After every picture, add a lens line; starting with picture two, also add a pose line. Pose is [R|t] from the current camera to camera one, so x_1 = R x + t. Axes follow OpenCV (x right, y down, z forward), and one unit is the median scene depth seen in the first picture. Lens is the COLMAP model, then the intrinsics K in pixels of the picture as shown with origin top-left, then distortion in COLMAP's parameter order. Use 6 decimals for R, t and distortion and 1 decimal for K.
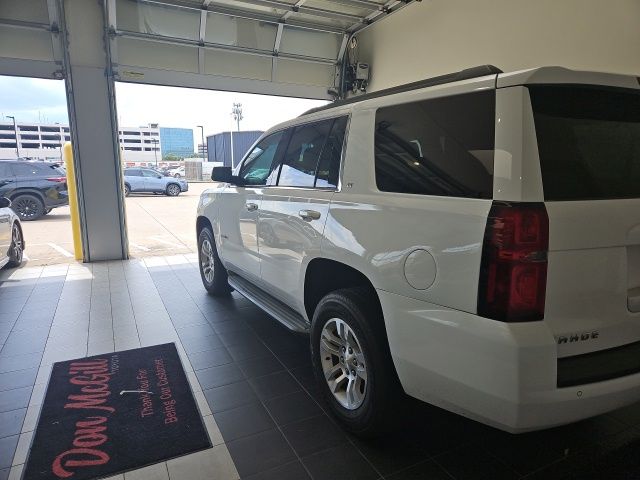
lens RADIAL K [[437.7, 0, 328.9], [0, 437.7, 249.5], [0, 0, 1]] dist [0.050039, -0.040902]
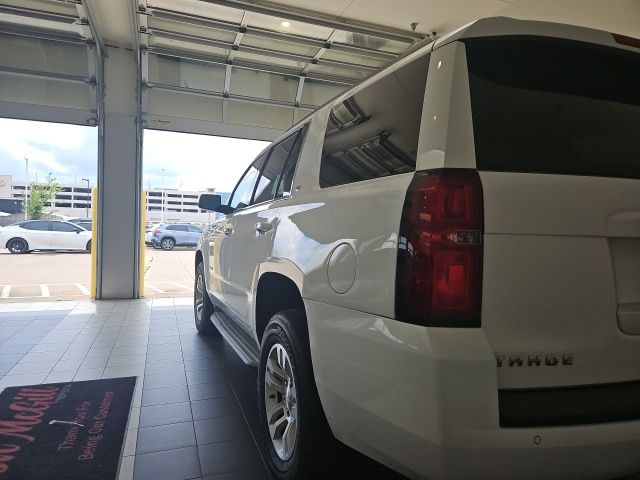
lens RADIAL K [[437.7, 0, 320.0], [0, 437.7, 241.1], [0, 0, 1]] dist [0.050039, -0.040902]
pose [[0.990283, 0.026892, -0.136445, 0.176245], [-0.049871, 0.984541, -0.167903, 0.085149], [0.129820, 0.173076, 0.976315, 0.129538]]
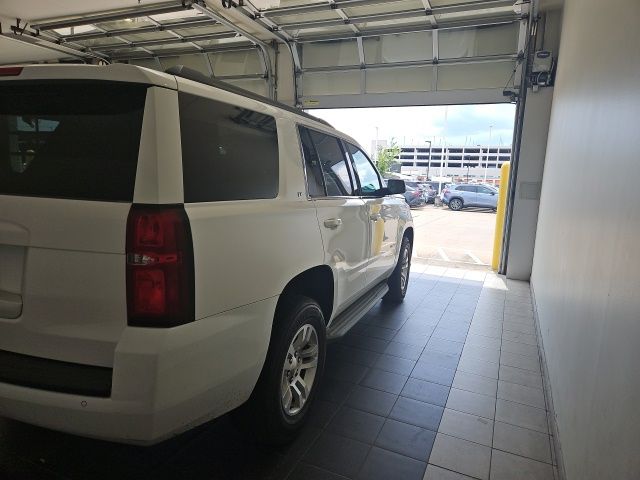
lens RADIAL K [[437.7, 0, 317.7], [0, 437.7, 240.1], [0, 0, 1]] dist [0.050039, -0.040902]
pose [[0.624653, 0.131054, -0.769827, 0.772256], [-0.178027, 0.983756, 0.023018, -0.072255], [0.760339, 0.122672, 0.637837, 0.395481]]
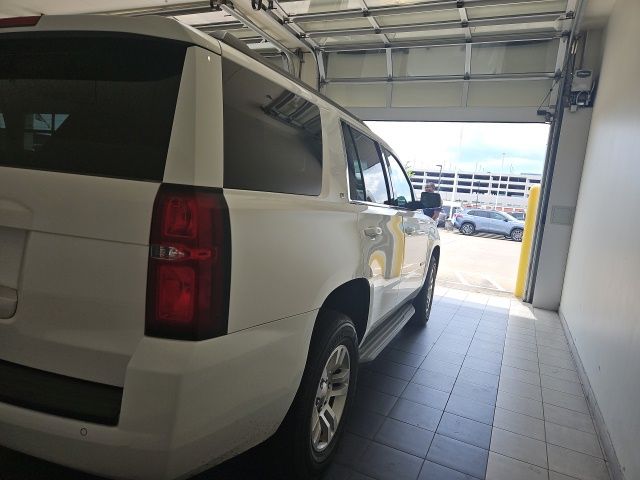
lens RADIAL K [[437.7, 0, 315.6], [0, 437.7, 242.0], [0, 0, 1]] dist [0.050039, -0.040902]
pose [[0.605335, 0.136955, -0.784100, 0.667011], [-0.232621, 0.972519, -0.009721, -0.043166], [0.761221, 0.188283, 0.620558, 0.415591]]
